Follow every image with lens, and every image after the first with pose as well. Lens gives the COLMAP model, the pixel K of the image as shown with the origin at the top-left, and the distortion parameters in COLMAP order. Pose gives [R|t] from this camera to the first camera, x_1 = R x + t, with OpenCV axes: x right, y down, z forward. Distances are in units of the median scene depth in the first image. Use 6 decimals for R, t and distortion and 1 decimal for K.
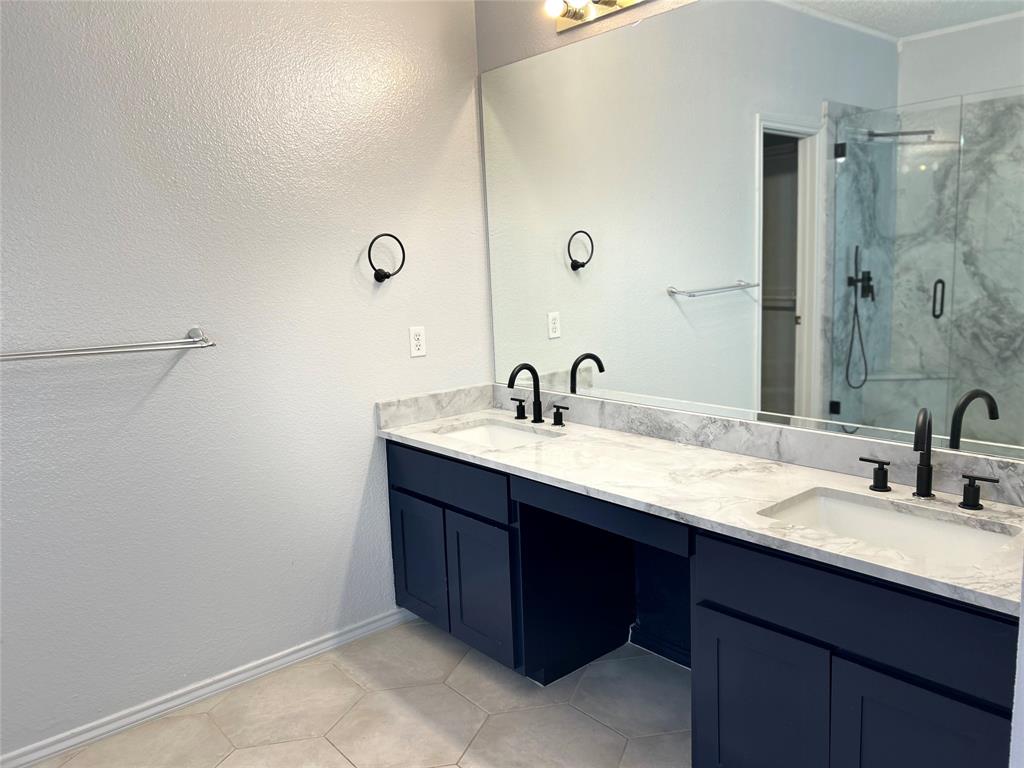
lens RADIAL K [[776.2, 0, 518.4], [0, 776.2, 385.8], [0, 0, 1]] dist [0.047694, -0.064518]
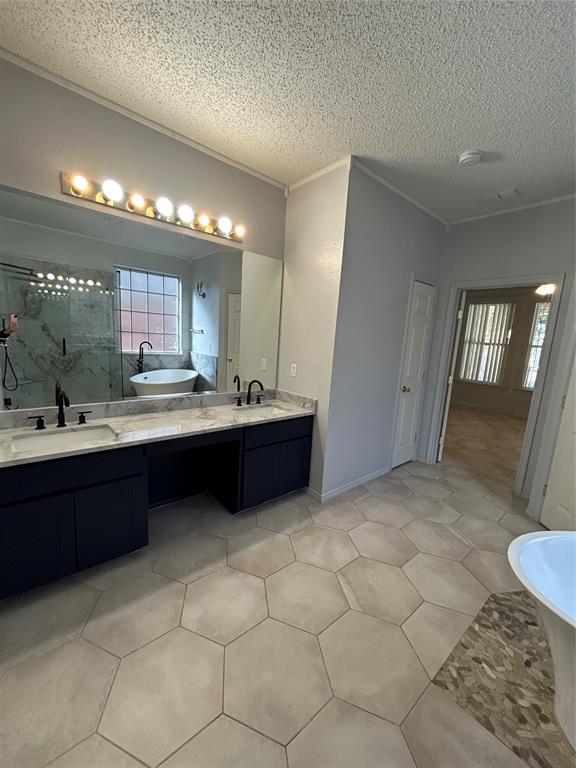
lens RADIAL K [[307.1, 0, 288.0], [0, 307.1, 384.0], [0, 0, 1]] dist [-0.001152, 0.000158]
pose [[0.000273, -0.120123, 0.992759, -0.675202], [0.096020, 0.988175, 0.119542, -0.080308], [-0.995379, 0.095293, 0.011804, 0.577490]]
